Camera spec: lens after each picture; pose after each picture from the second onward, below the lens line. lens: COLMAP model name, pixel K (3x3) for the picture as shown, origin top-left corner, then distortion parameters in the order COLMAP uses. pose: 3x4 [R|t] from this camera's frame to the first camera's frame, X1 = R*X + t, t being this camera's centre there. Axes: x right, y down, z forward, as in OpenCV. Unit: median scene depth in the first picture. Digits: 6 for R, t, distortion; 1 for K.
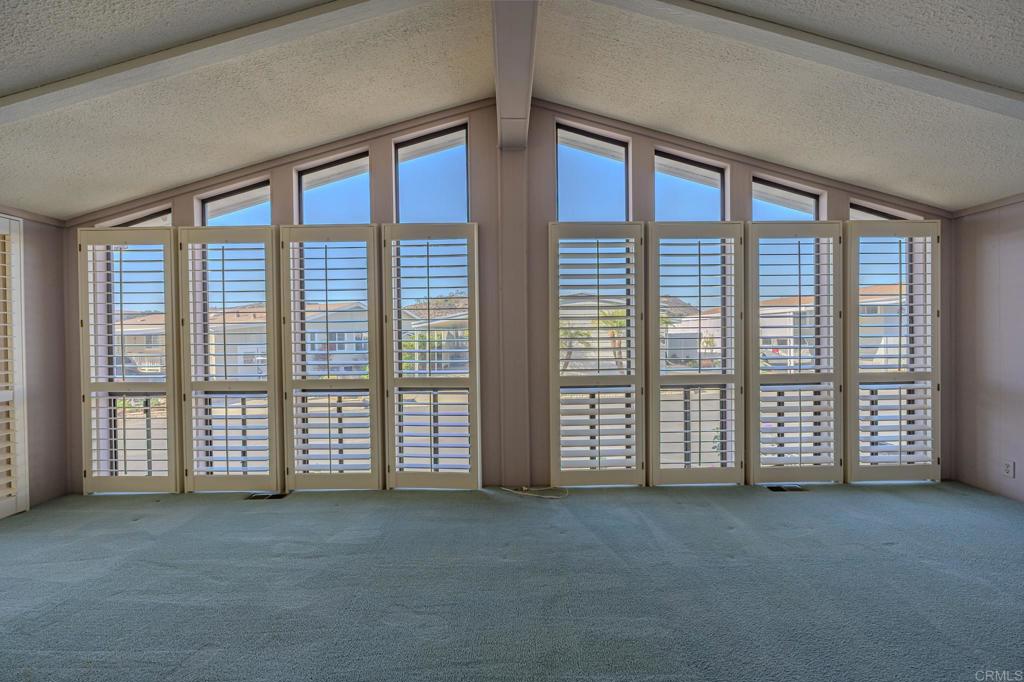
lens RADIAL K [[409.2, 0, 509.2], [0, 409.2, 342.4], [0, 0, 1]] dist [-0.002106, 0.001554]
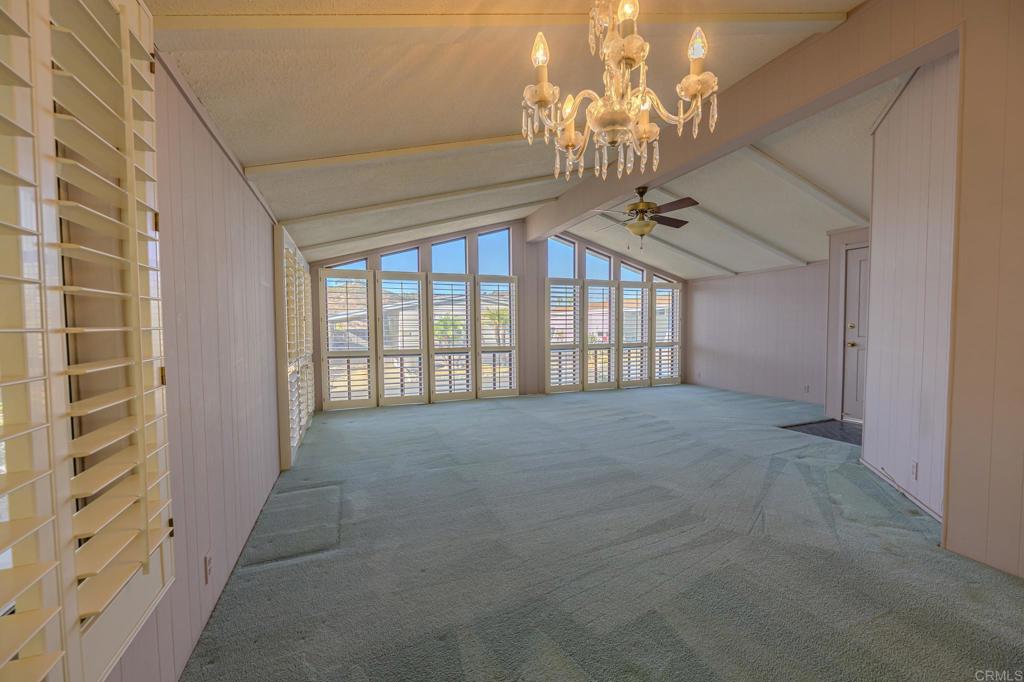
lens RADIAL K [[409.2, 0, 511.8], [0, 409.2, 338.0], [0, 0, 1]] dist [-0.002106, 0.001554]
pose [[0.937263, -0.004747, 0.348591, -0.863584], [-0.003855, 0.999705, 0.023978, -0.009266], [-0.348602, -0.023817, 0.936968, -1.064071]]
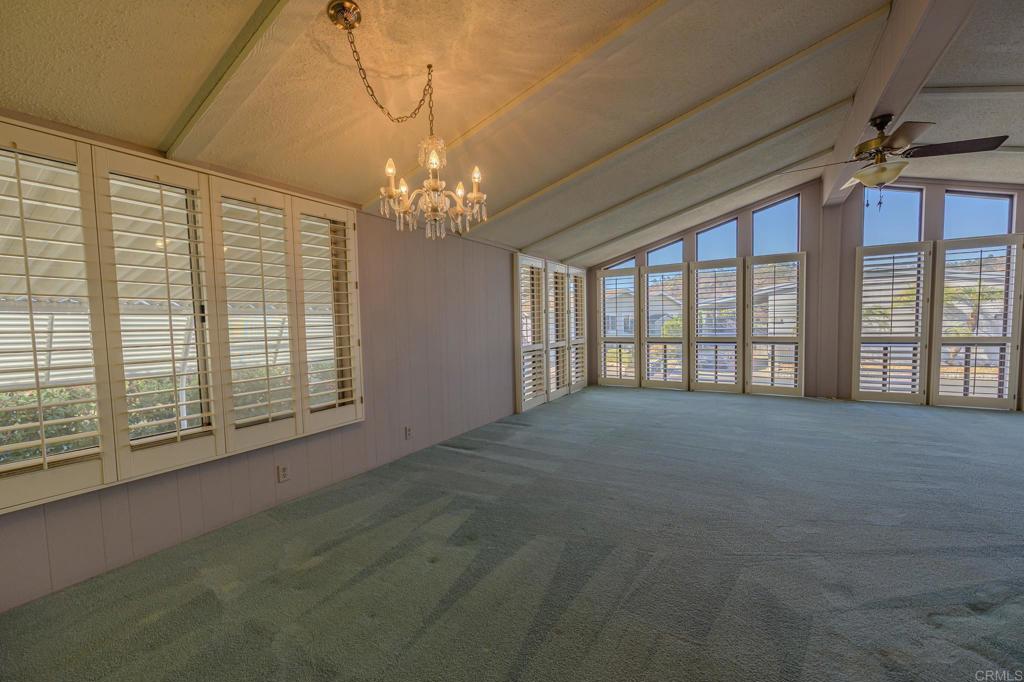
lens RADIAL K [[409.2, 0, 515.4], [0, 409.2, 344.2], [0, 0, 1]] dist [-0.002106, 0.001554]
pose [[0.838343, 0.022530, -0.544678, -0.157619], [0.016769, 0.997607, 0.067075, -0.024858], [0.544886, -0.065366, 0.835959, -1.234461]]
